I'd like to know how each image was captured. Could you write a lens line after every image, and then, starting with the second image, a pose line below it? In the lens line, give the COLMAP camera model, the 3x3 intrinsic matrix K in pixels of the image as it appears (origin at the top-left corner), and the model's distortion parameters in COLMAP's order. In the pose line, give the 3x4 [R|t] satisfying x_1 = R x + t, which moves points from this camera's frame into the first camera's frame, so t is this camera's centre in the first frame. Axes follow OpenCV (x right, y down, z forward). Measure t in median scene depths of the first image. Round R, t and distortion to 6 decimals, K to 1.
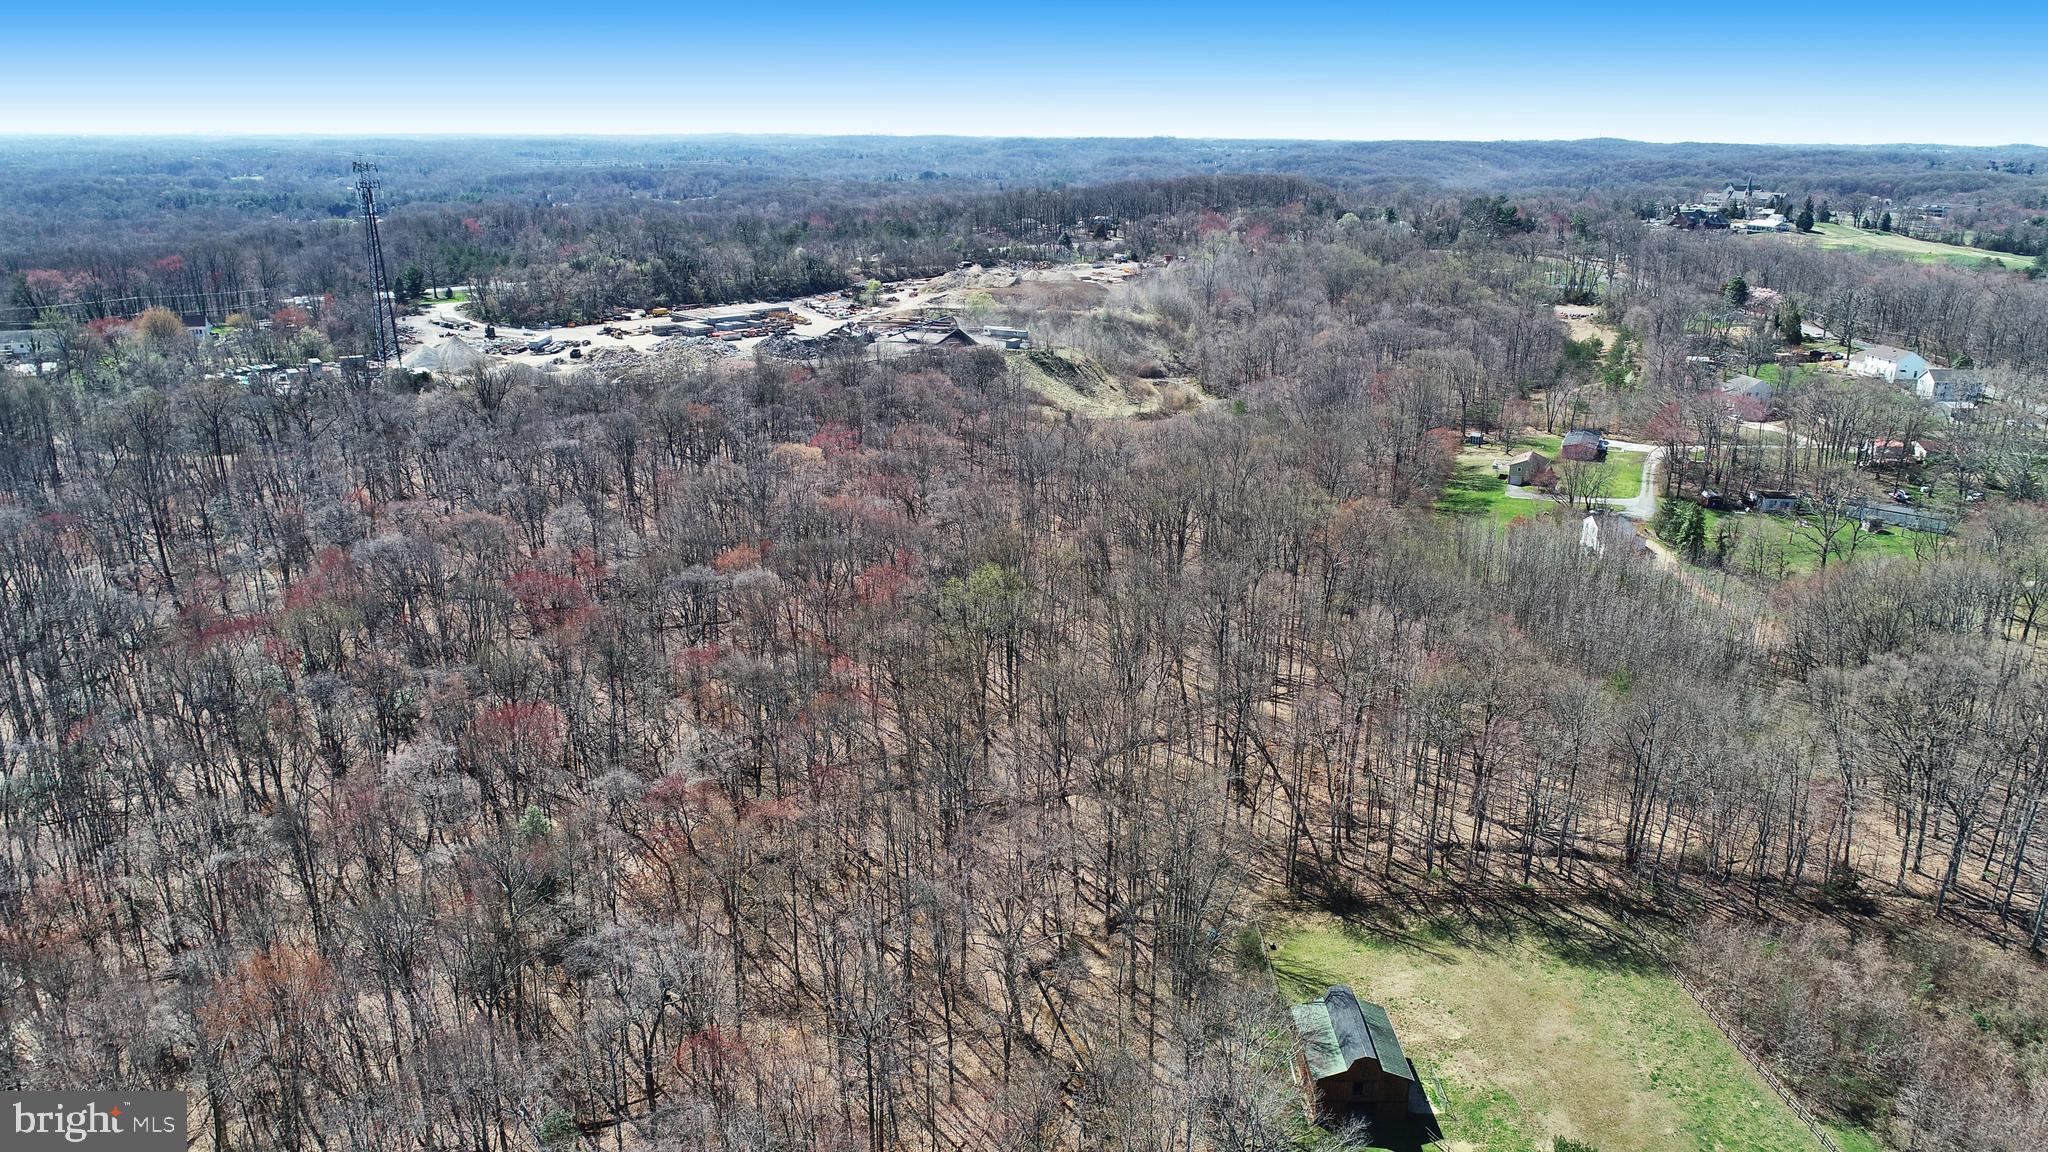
lens RADIAL K [[1391.9, 0, 1024.0], [0, 1391.9, 576.0], [0, 0, 1]] dist [-0.003079, -0.000787]
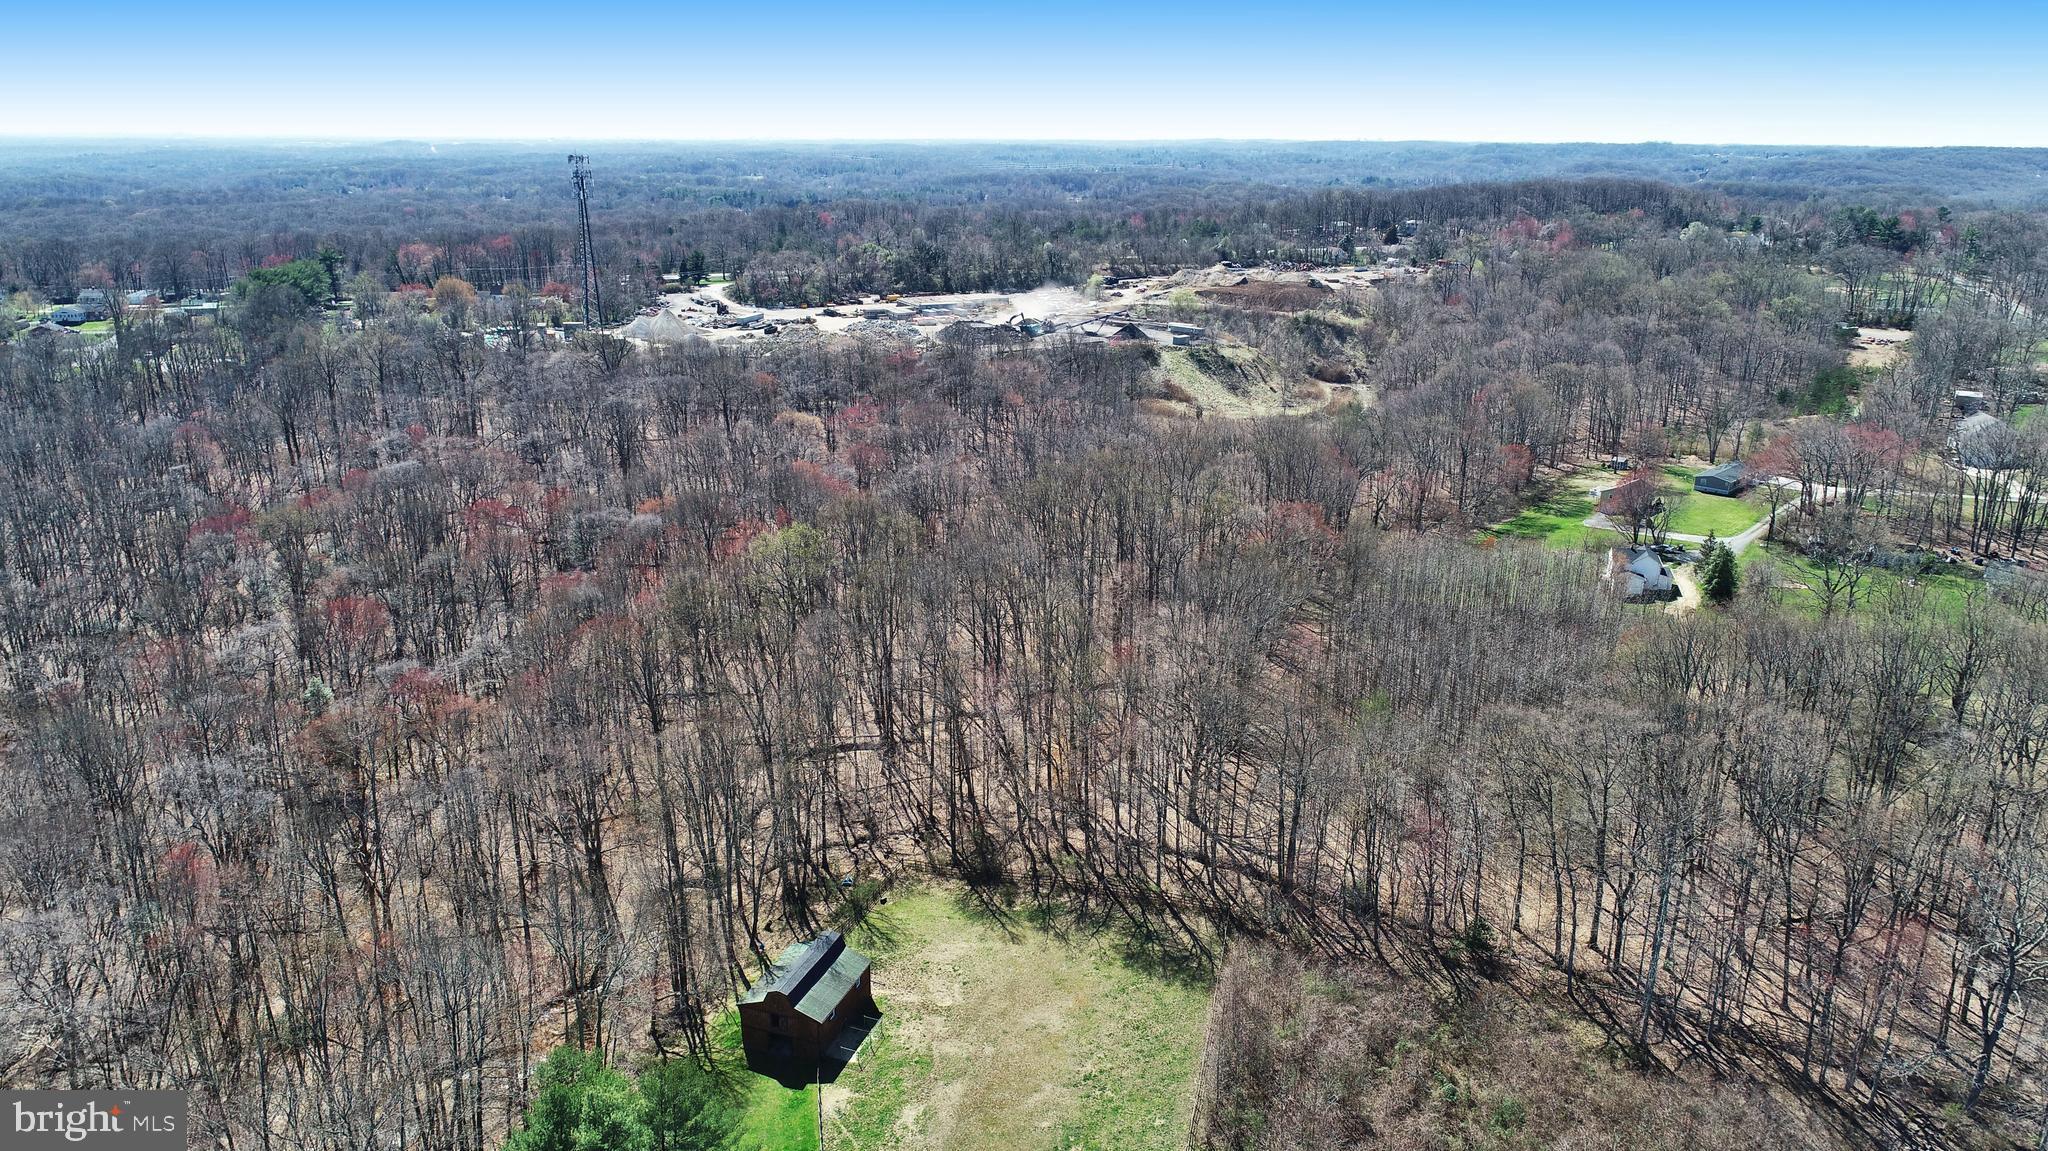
lens RADIAL K [[1391.9, 0, 1024.0], [0, 1391.9, 575.5], [0, 0, 1]] dist [-0.003079, -0.000787]
pose [[0.946480, 0.096349, -0.308045, 0.188354], [-0.097535, 0.995165, 0.011581, 0.000963], [0.307671, 0.019084, 0.951301, 0.014093]]
